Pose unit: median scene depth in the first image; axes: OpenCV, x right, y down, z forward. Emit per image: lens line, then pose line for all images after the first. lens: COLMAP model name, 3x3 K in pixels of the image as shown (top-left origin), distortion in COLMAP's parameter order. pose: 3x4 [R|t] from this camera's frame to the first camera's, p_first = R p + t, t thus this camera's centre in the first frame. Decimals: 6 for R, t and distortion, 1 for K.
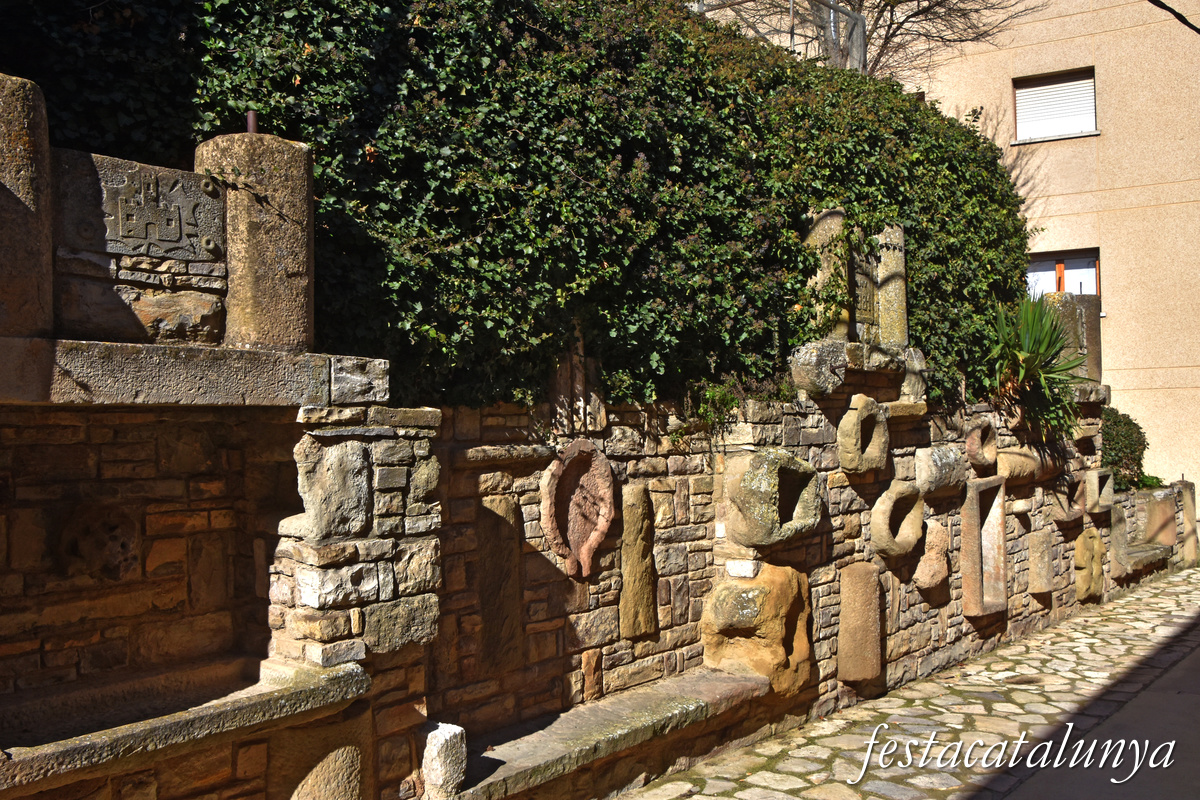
lens RADIAL K [[1034.9, 0, 599.6], [0, 1034.9, 402.6], [0, 0, 1]] dist [-0.070955, 0.023788]
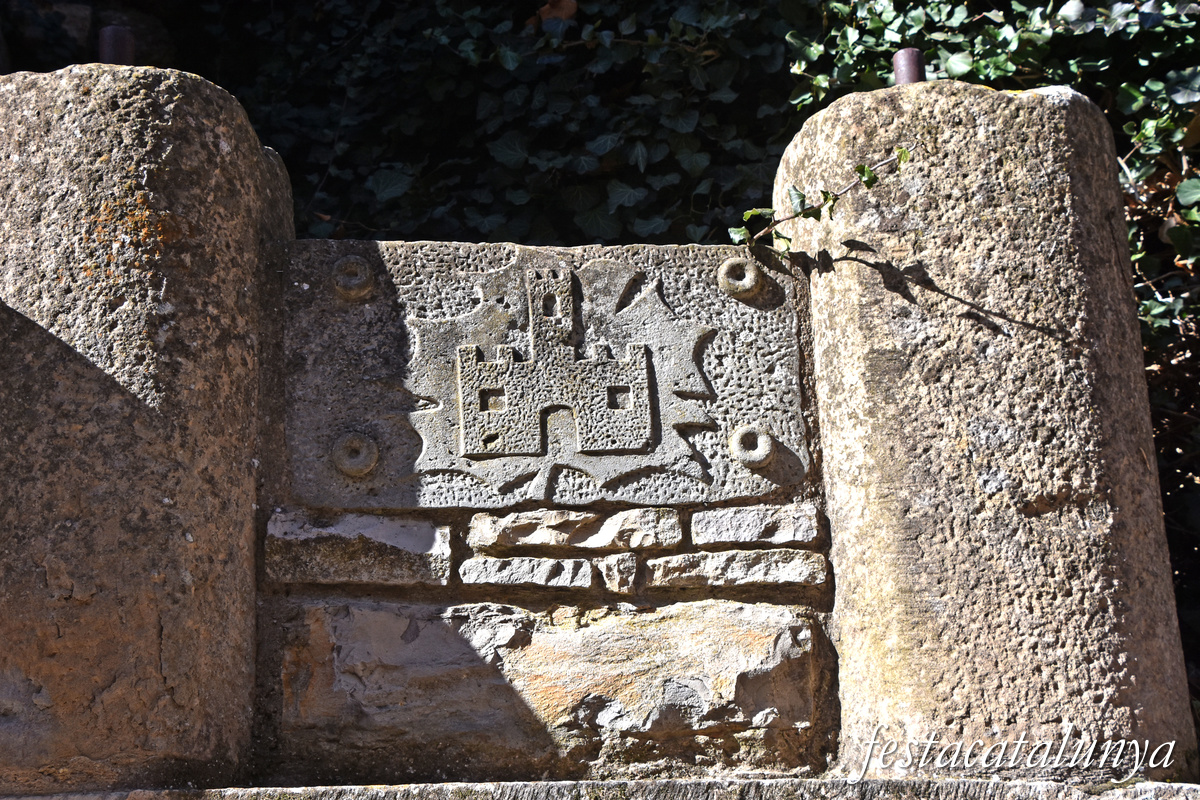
lens RADIAL K [[1949.6, 0, 596.1], [0, 1949.6, 410.5], [0, 0, 1]] dist [0.261897, 0.000000]
pose [[0.704814, -0.233613, -0.669823, -0.011647], [0.035849, 0.954743, -0.295262, 0.010320], [0.708486, 0.184092, 0.681291, 0.573926]]
